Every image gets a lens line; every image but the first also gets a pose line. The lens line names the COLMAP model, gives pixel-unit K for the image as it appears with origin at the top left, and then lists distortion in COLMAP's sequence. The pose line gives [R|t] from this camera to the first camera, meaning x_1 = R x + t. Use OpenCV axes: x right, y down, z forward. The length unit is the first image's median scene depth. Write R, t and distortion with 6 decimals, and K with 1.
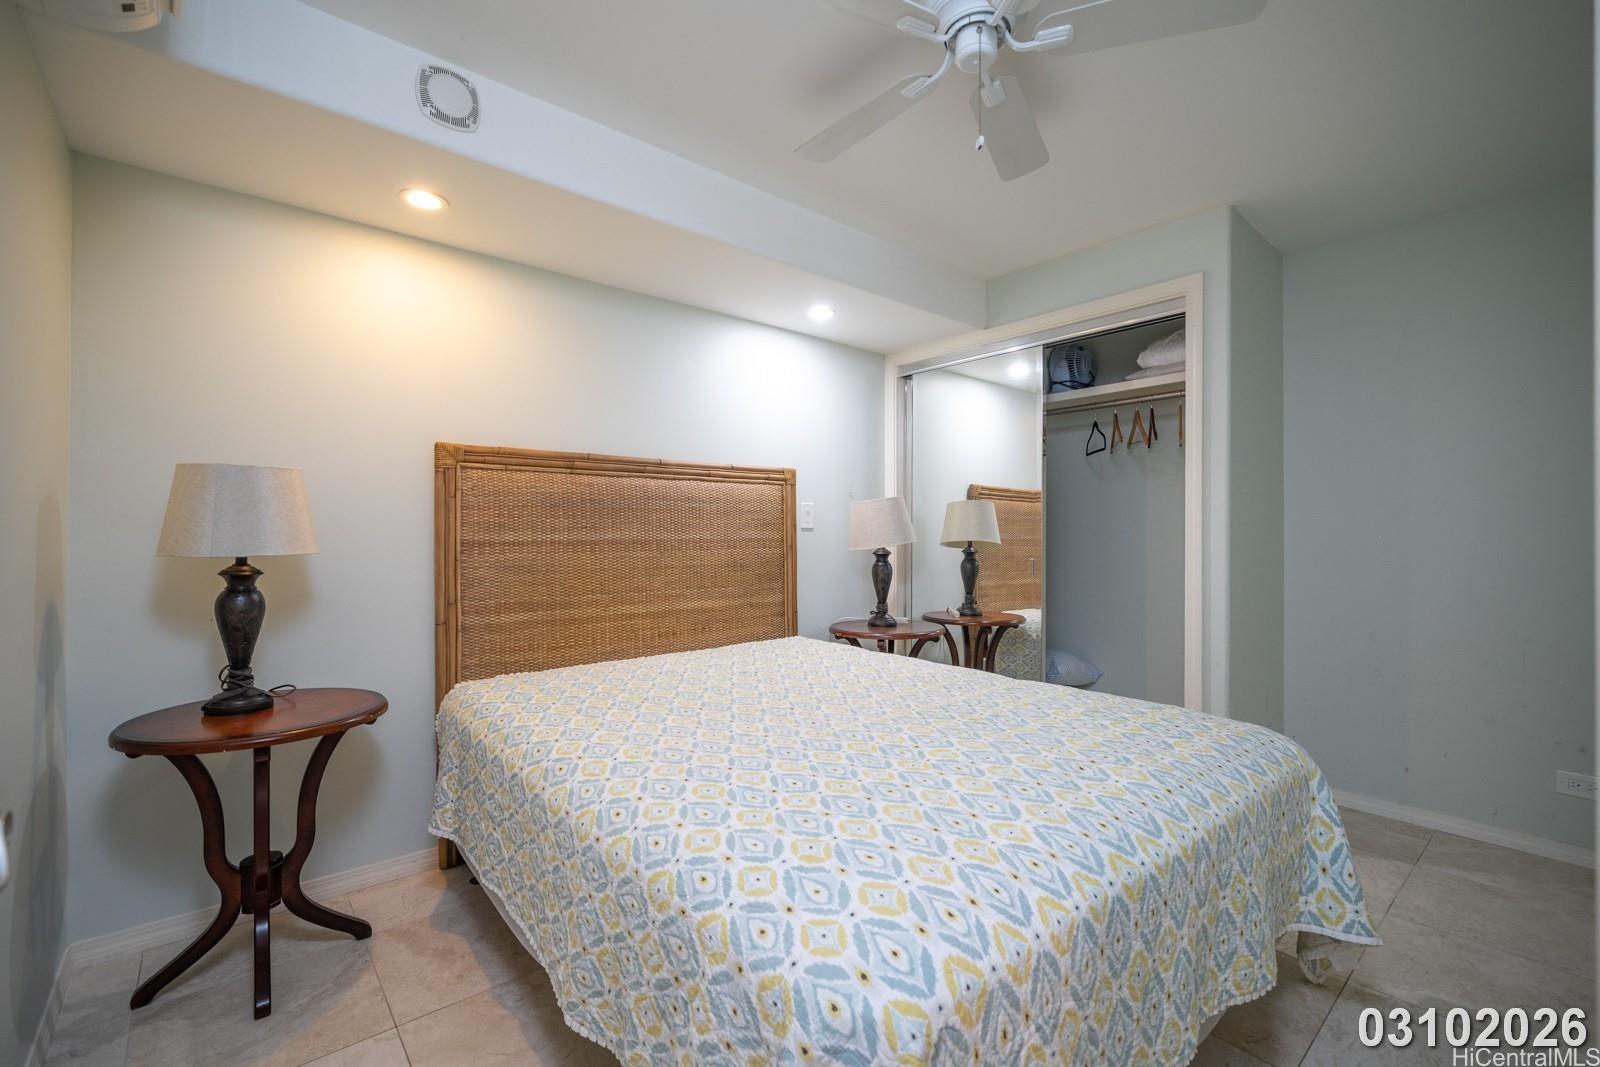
lens RADIAL K [[693.8, 0, 804.0], [0, 693.8, 532.1], [0, 0, 1]] dist [-0.000182, 0.000300]
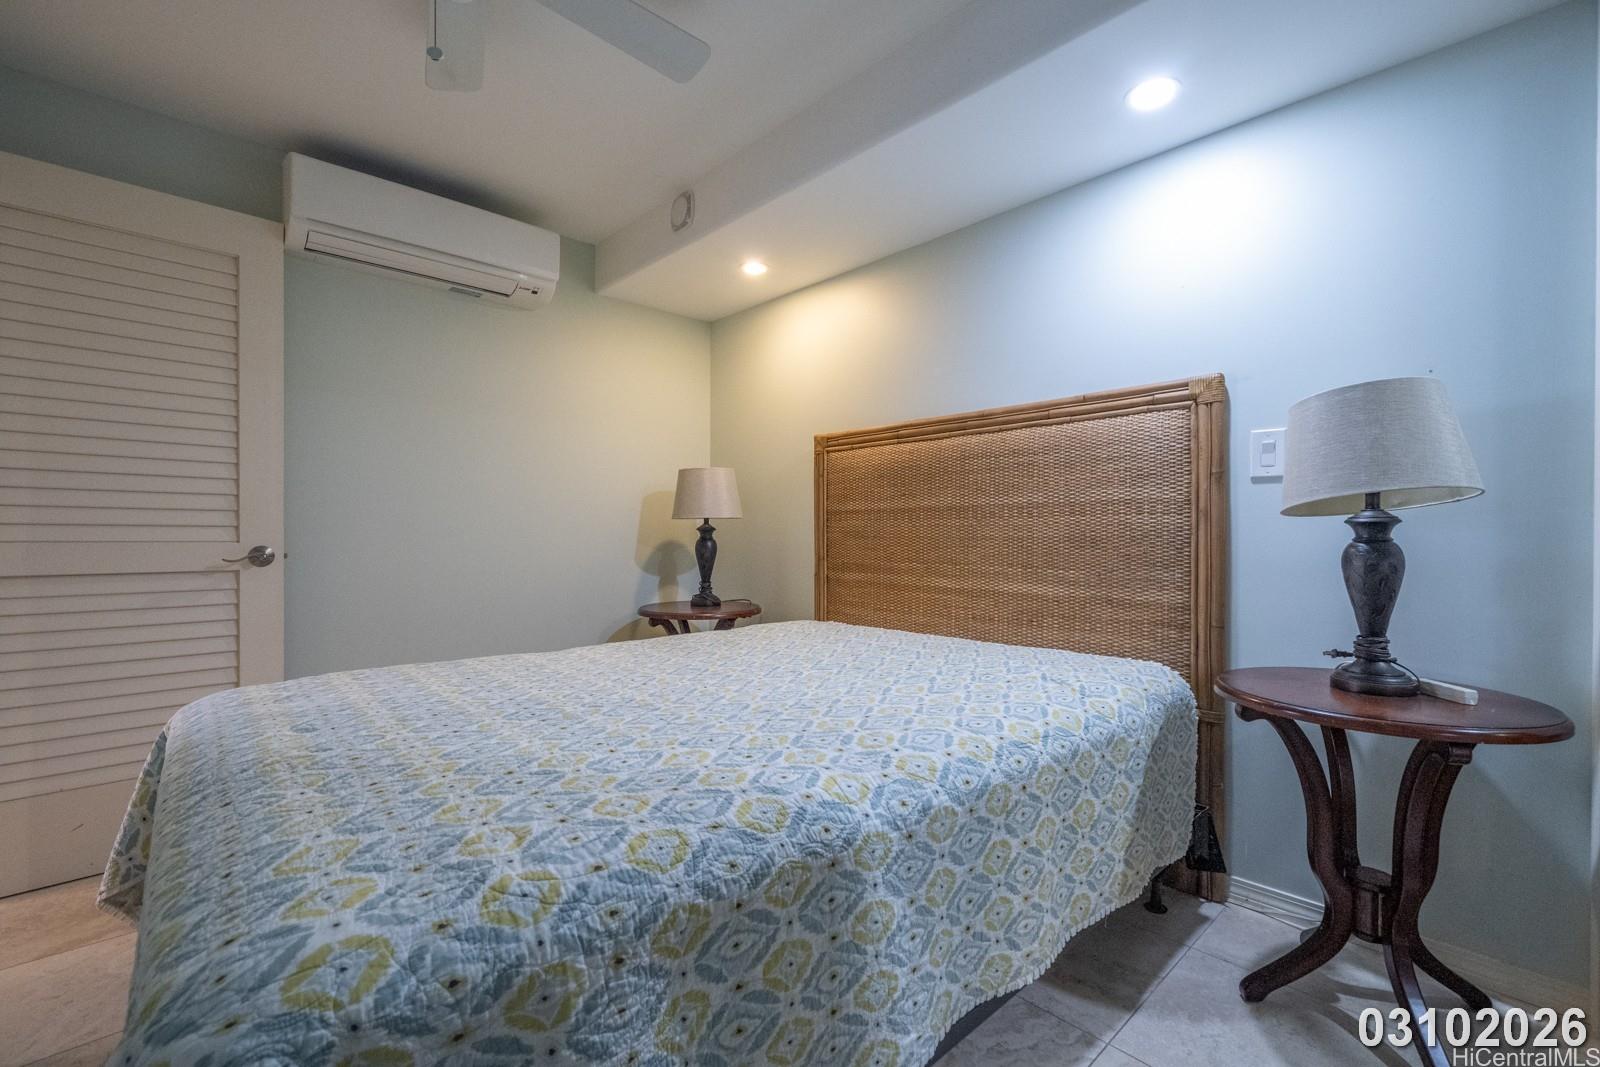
lens RADIAL K [[694.3, 0, 810.5], [0, 694.3, 528.0], [0, 0, 1]] dist [-0.000900, 0.000445]
pose [[0.032645, -0.004212, -0.999458, 0.629040], [0.005161, 0.999978, -0.004045, 0.040561], [0.999454, -0.005026, 0.032666, 0.761993]]
